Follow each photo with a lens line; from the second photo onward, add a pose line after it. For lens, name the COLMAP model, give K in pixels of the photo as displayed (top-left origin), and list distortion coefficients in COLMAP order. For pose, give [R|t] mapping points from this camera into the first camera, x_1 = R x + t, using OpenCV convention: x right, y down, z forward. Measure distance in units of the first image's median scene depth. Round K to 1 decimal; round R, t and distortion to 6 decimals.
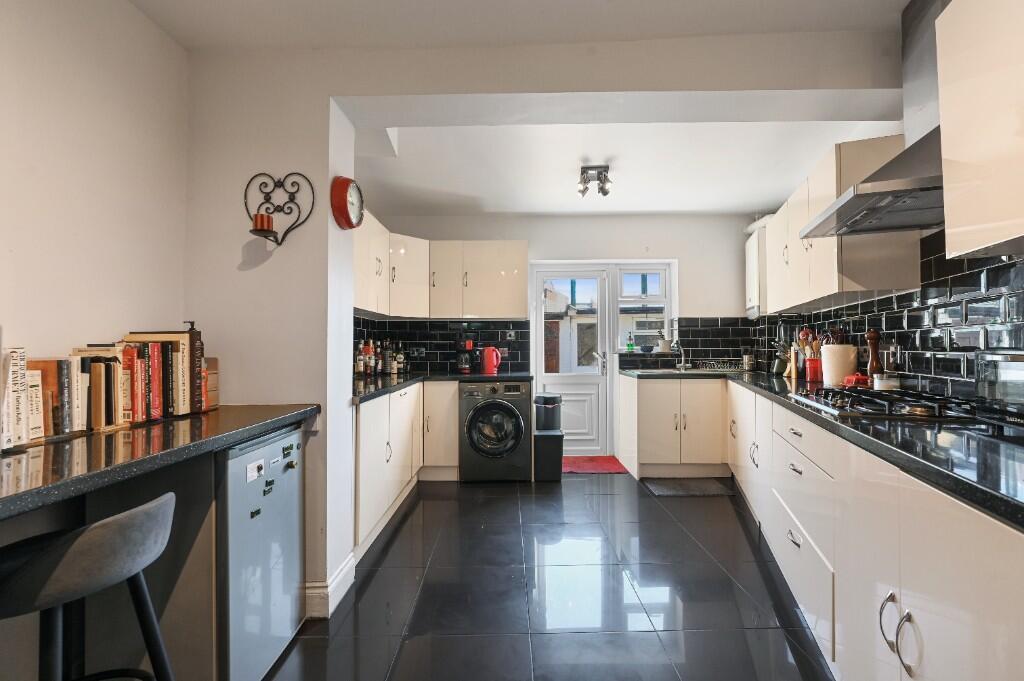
lens RADIAL K [[417.3, 0, 511.8], [0, 417.3, 347.3], [0, 0, 1]] dist [-0.001493, -0.000086]
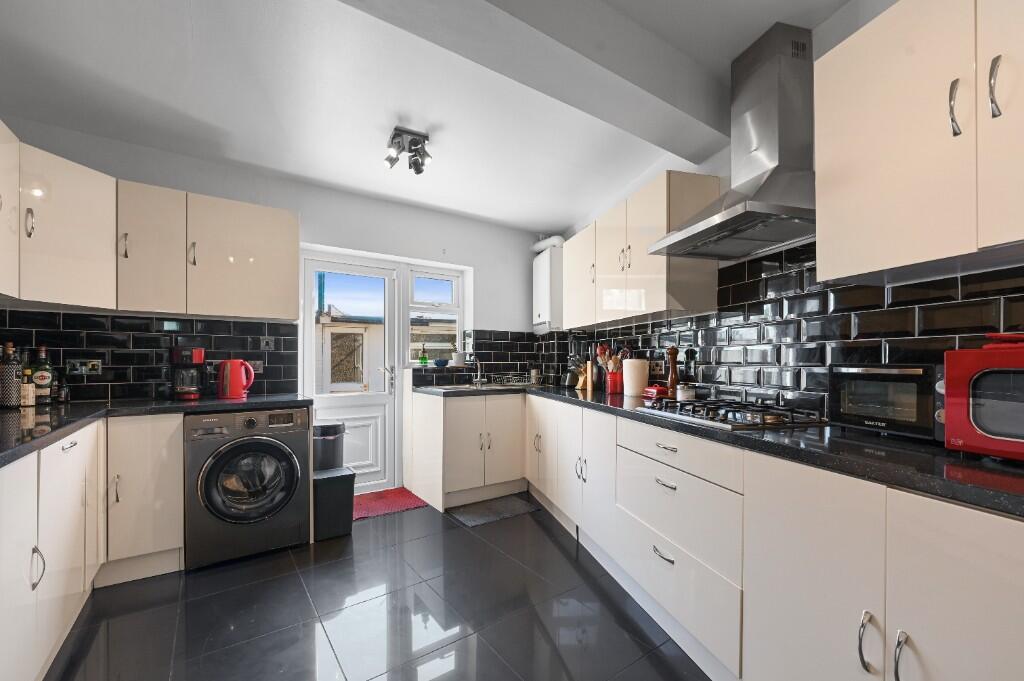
lens RADIAL K [[423.3, 0, 513.6], [0, 423.3, 365.9], [0, 0, 1]] dist [-0.000988, -0.000057]
pose [[0.813733, -0.001018, 0.581238, -0.089404], [-0.004719, 0.999954, 0.008359, 0.002102], [-0.581220, -0.009545, 0.813691, 0.185190]]
